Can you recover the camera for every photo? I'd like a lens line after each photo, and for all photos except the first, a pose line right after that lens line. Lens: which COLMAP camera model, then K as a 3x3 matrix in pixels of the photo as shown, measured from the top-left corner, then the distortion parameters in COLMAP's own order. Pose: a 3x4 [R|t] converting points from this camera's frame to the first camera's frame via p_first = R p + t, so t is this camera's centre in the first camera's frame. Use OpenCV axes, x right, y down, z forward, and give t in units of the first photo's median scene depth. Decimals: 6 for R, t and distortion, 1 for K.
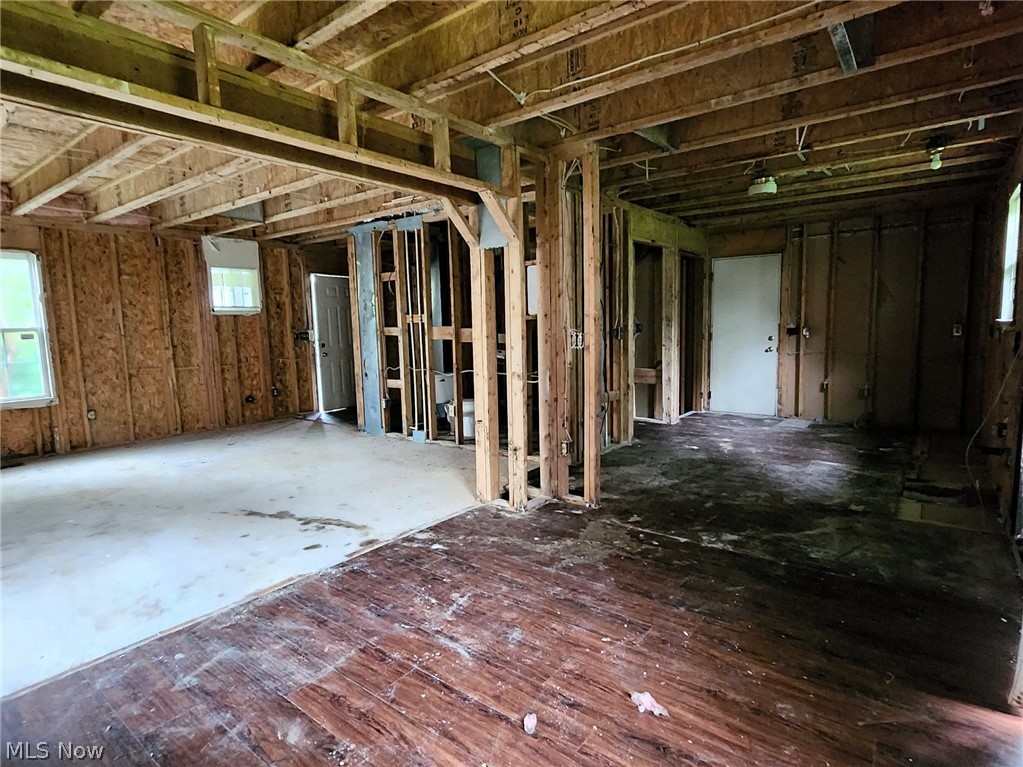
lens RADIAL K [[550.9, 0, 514.2], [0, 550.9, 383.1], [0, 0, 1]] dist [-0.000628, 0.000424]
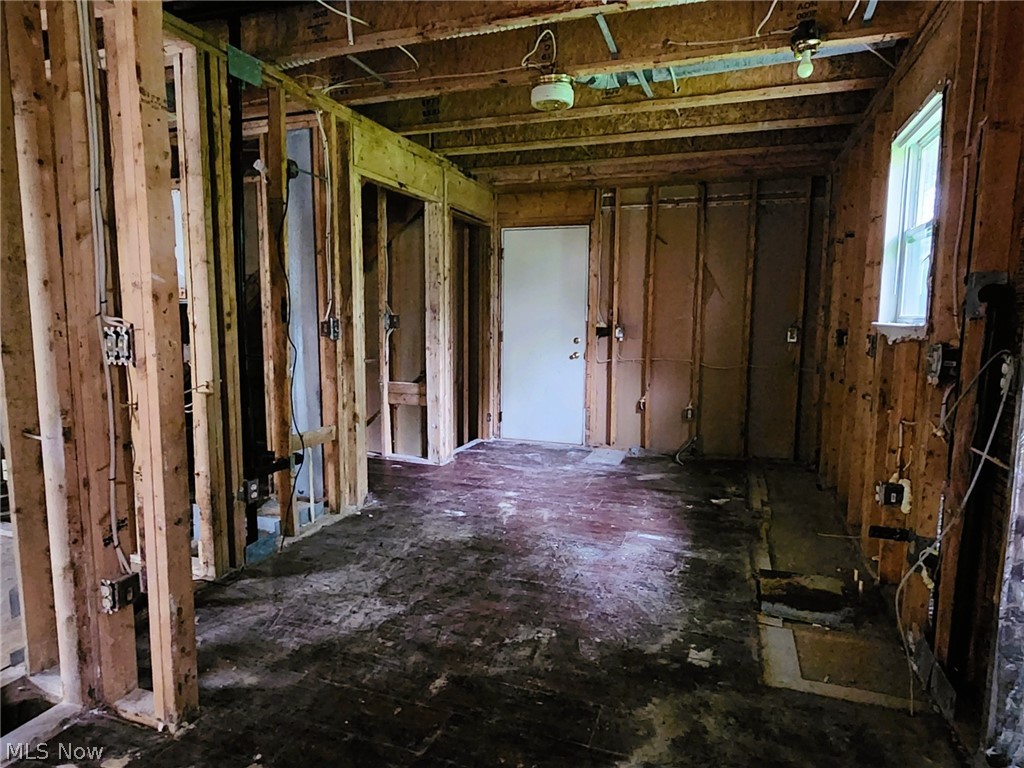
lens RADIAL K [[611.7, 0, 510.9], [0, 611.7, 383.5], [0, 0, 1]] dist [0.001199, -0.000676]
pose [[0.952816, -0.002996, 0.303534, 0.162963], [0.002504, 0.999995, 0.002010, -0.031055], [-0.303539, -0.001155, 0.952818, 0.300283]]
